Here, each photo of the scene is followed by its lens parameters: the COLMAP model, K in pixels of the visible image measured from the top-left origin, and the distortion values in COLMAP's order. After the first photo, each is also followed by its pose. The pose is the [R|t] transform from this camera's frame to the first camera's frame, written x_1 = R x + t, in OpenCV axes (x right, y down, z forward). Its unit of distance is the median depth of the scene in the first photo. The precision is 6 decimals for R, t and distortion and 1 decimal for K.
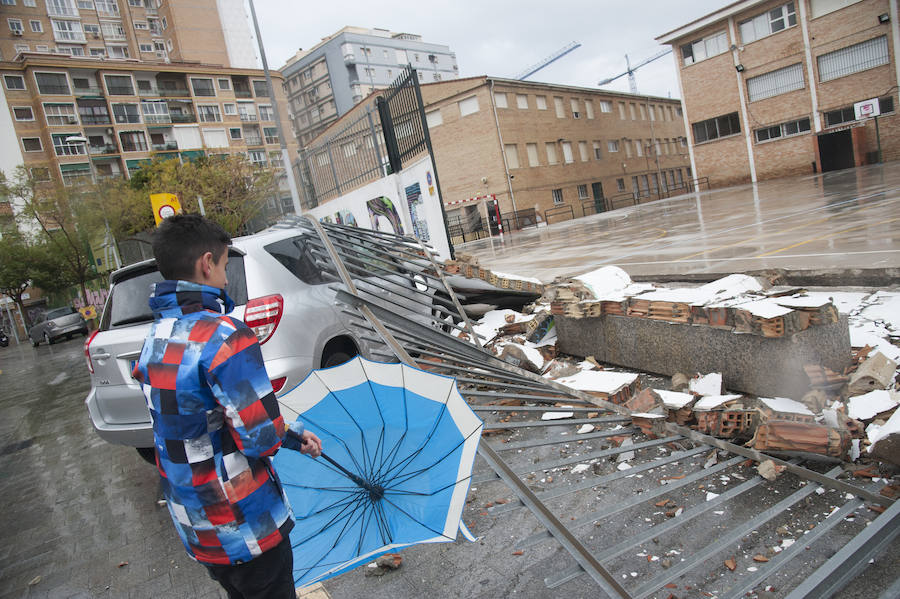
lens RADIAL K [[617.4, 0, 454.2], [0, 617.4, 309.9], [0, 0, 1]] dist [-0.113893, 0.068472]
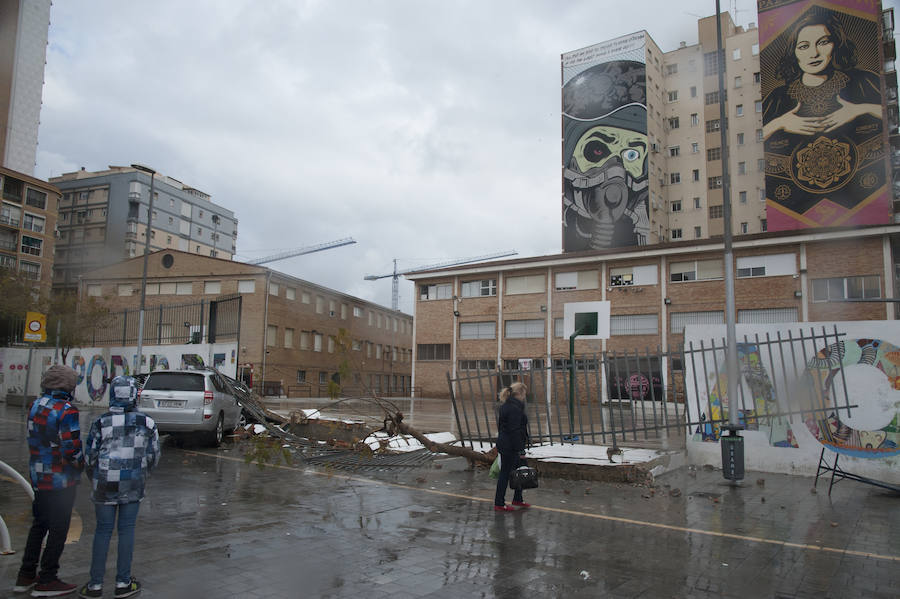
lens RADIAL K [[649.6, 0, 452.5], [0, 649.6, 309.1], [0, 0, 1]] dist [-0.100741, 0.081111]
pose [[0.898653, 0.260538, 0.352905, -0.048848], [-0.148155, 0.937504, -0.314858, 0.048317], [-0.412883, 0.230664, 0.881091, -0.285251]]
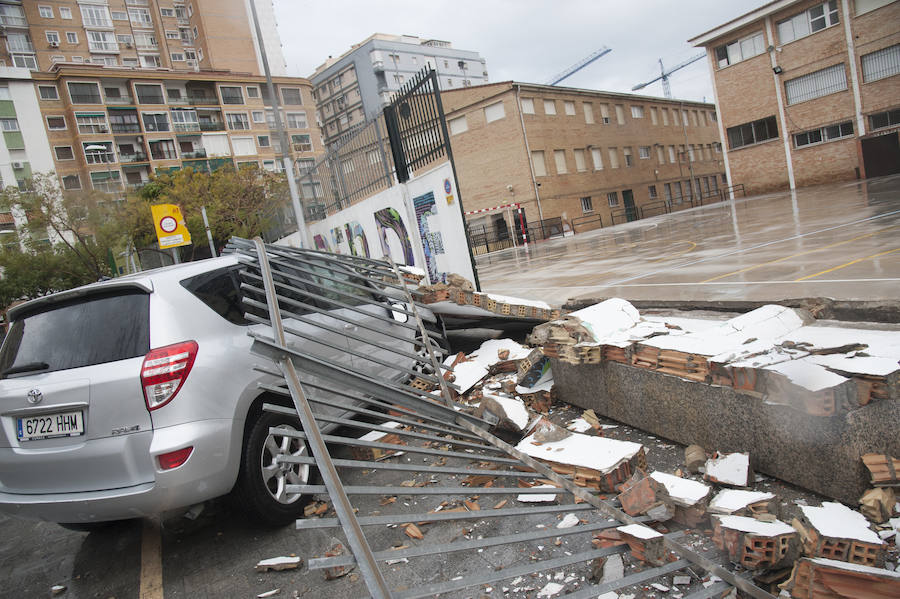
lens RADIAL K [[619.7, 0, 457.2], [0, 619.7, 309.2], [0, 0, 1]] dist [-0.110699, 0.069266]
pose [[0.998936, 0.005346, -0.045806, 0.011149], [-0.005925, 0.999904, -0.012513, -0.006526], [0.045735, 0.012771, 0.998872, 0.022630]]
